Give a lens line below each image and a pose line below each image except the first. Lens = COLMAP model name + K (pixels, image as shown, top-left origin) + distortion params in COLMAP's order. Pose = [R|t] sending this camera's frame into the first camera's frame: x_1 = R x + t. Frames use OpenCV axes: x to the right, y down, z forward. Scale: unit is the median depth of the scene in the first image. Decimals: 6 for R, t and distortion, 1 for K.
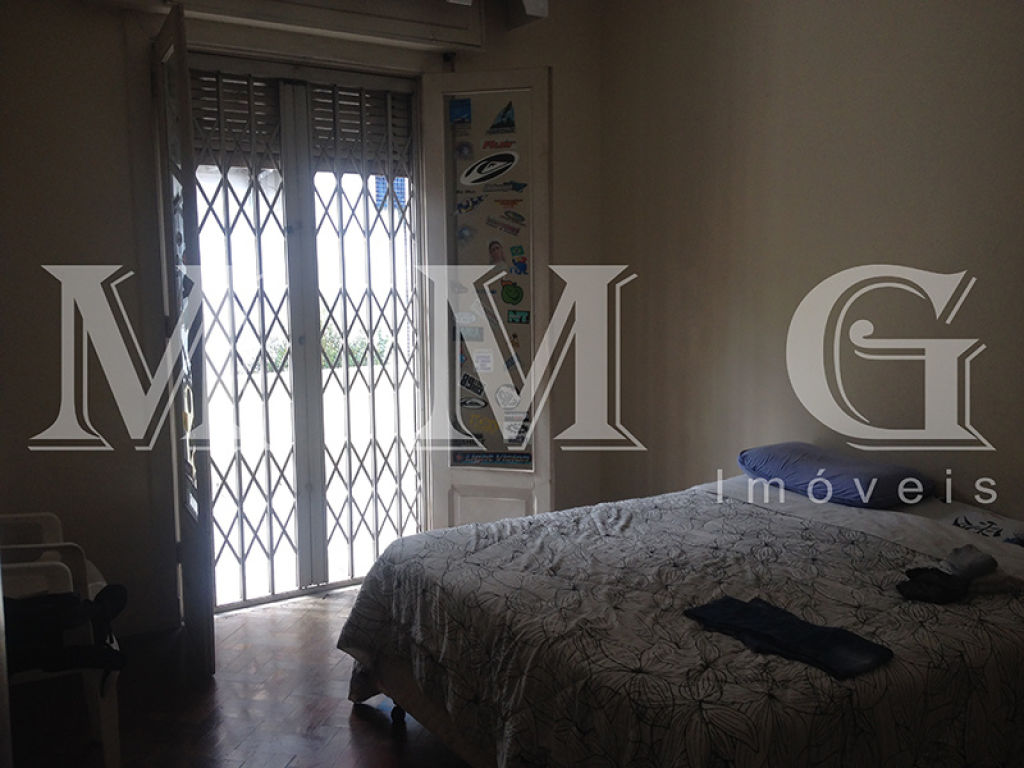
lens RADIAL K [[949.0, 0, 512.0], [0, 949.0, 384.0], [0, 0, 1]] dist [0.079031, -0.226072]
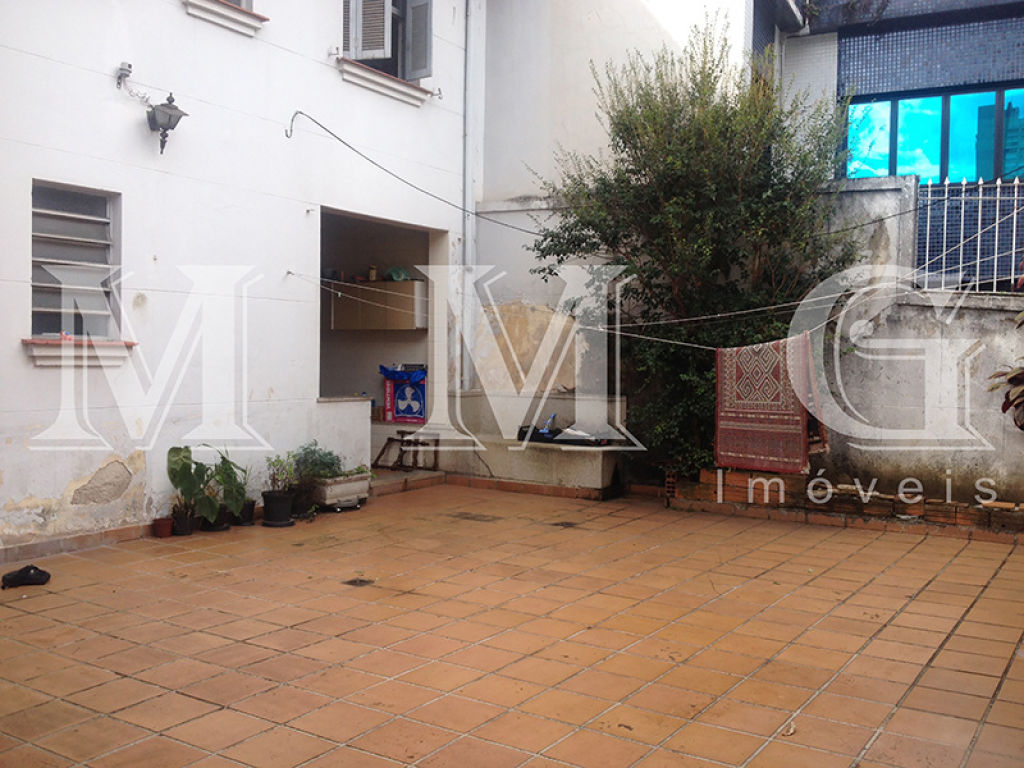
lens RADIAL K [[949.0, 0, 512.0], [0, 949.0, 384.0], [0, 0, 1]] dist [0.079031, -0.226072]
pose [[0.999984, -0.000183, -0.005671, 0.397673], [0.000183, 1.000000, 0.000056, -0.000193], [0.005671, -0.000057, 0.999984, -0.001973]]
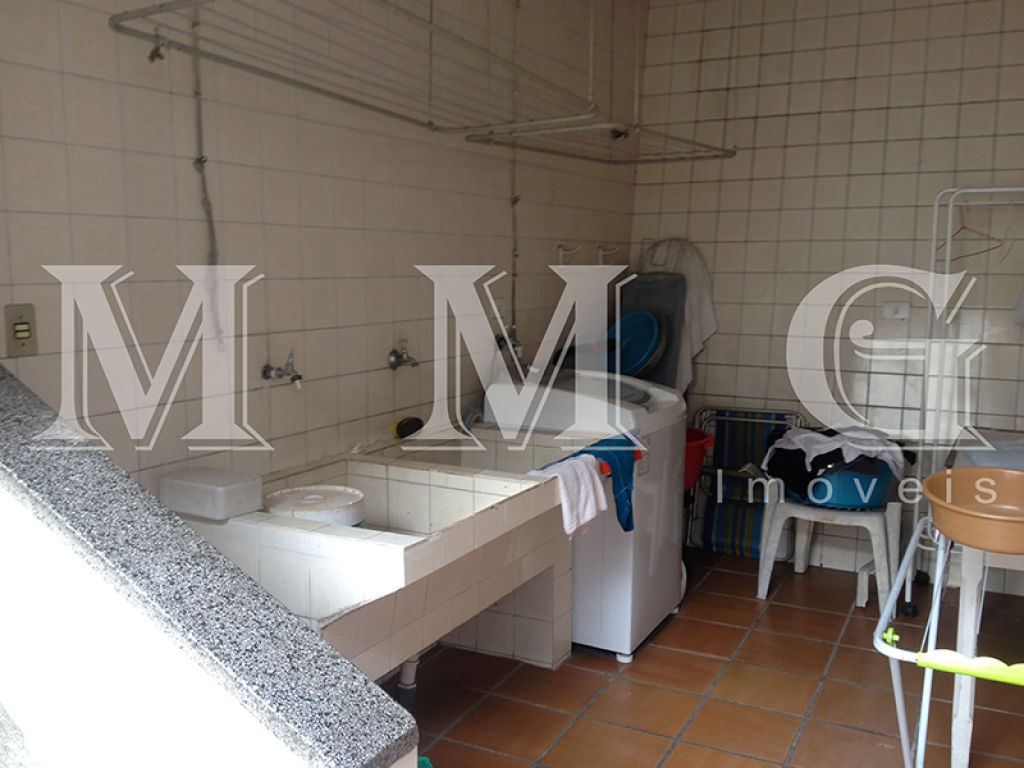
lens RADIAL K [[949.0, 0, 512.0], [0, 949.0, 384.0], [0, 0, 1]] dist [0.079031, -0.226072]
pose [[0.999949, -0.000637, -0.010056, 0.402504], [0.000640, 1.000000, 0.000275, -0.000204], [0.010056, -0.000281, 0.999949, -0.001909]]
